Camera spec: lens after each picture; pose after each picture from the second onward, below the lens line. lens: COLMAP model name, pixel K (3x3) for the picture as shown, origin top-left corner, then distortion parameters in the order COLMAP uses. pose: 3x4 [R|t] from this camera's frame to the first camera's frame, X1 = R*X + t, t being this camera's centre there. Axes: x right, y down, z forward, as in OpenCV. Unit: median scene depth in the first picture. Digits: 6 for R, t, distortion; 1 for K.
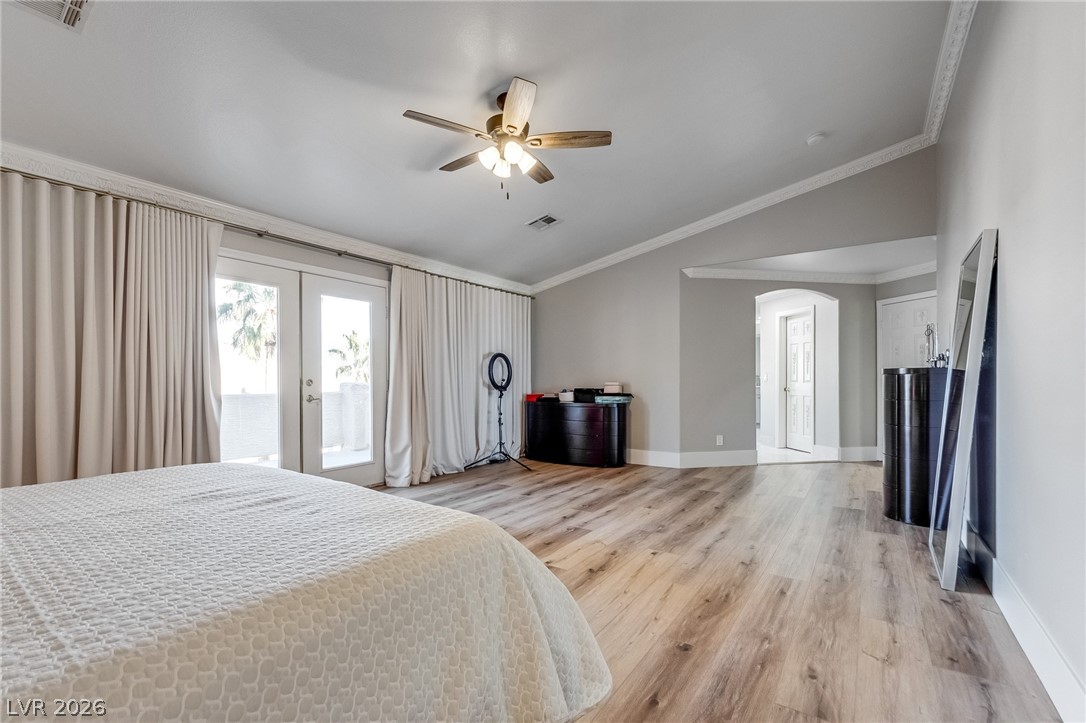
lens RADIAL K [[486.3, 0, 539.4], [0, 486.3, 381.4], [0, 0, 1]] dist [0.000536, -0.003240]
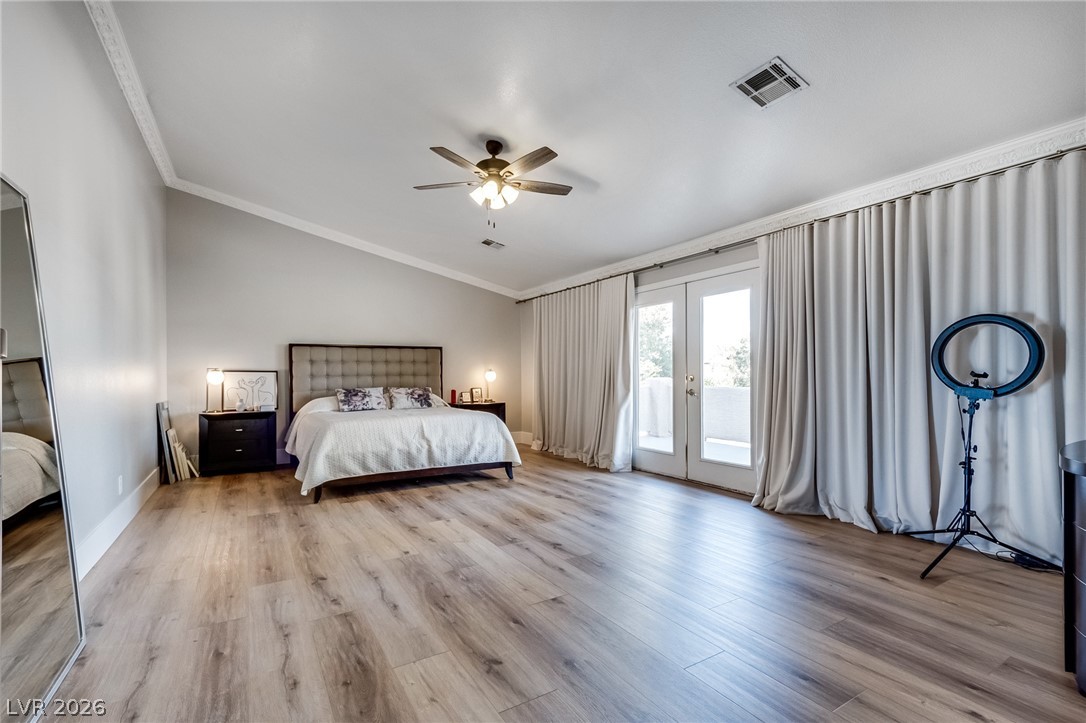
lens RADIAL K [[486.3, 0, 536.1], [0, 486.3, 376.3], [0, 0, 1]] dist [0.000536, -0.003240]
pose [[-0.420187, 0.002748, -0.907434, 0.884042], [0.005507, 0.999985, 0.000478, -0.005392], [0.907421, -0.004797, -0.420195, 1.429865]]
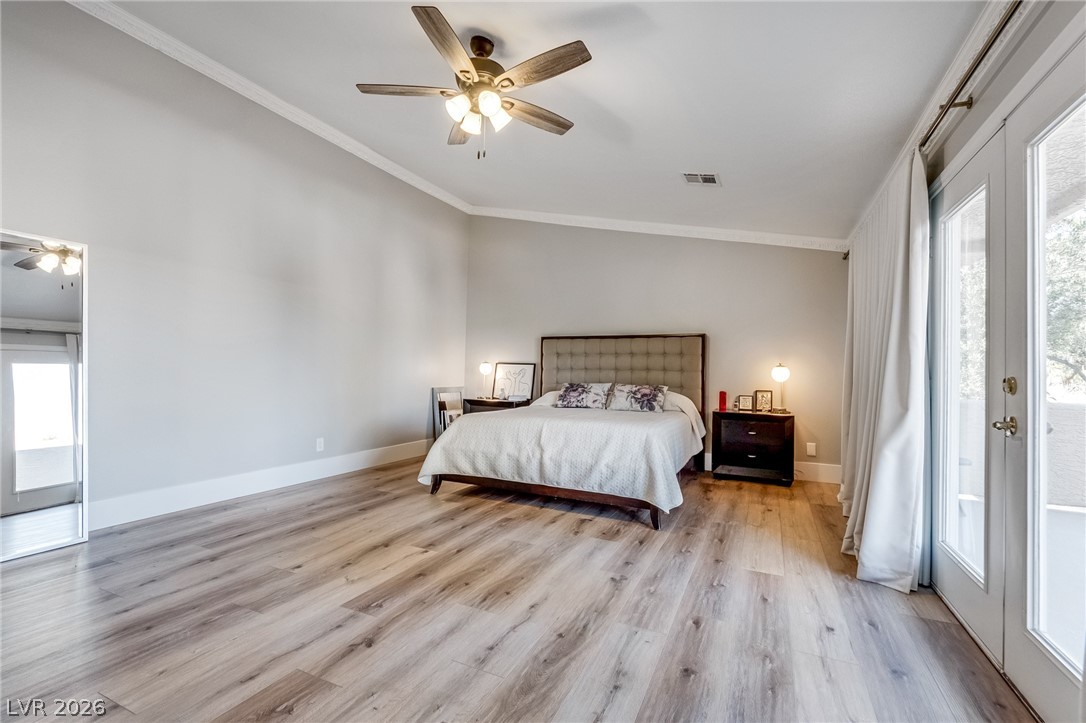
lens RADIAL K [[486.3, 0, 536.1], [0, 486.3, 359.6], [0, 0, 1]] dist [0.000536, -0.003240]
pose [[-0.988006, -0.022008, -0.152840, -0.036513], [-0.018805, 0.999573, -0.022377, -0.003233], [0.153267, -0.019234, -0.987998, 1.658696]]
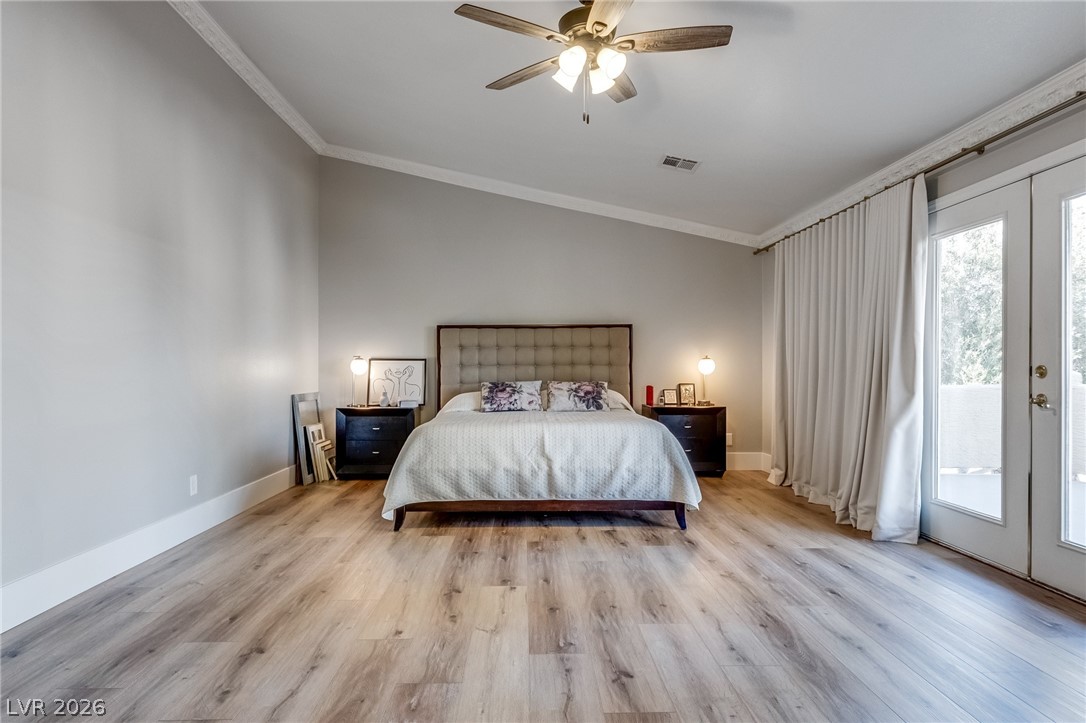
lens RADIAL K [[621.2, 0, 538.5], [0, 621.2, 371.1], [0, 0, 1]] dist [-0.003728, -0.000559]
pose [[-0.812567, 0.004953, -0.582847, 0.489955], [0.001687, 0.999980, 0.006146, -0.003920], [0.582866, 0.004011, -0.812559, 1.541340]]
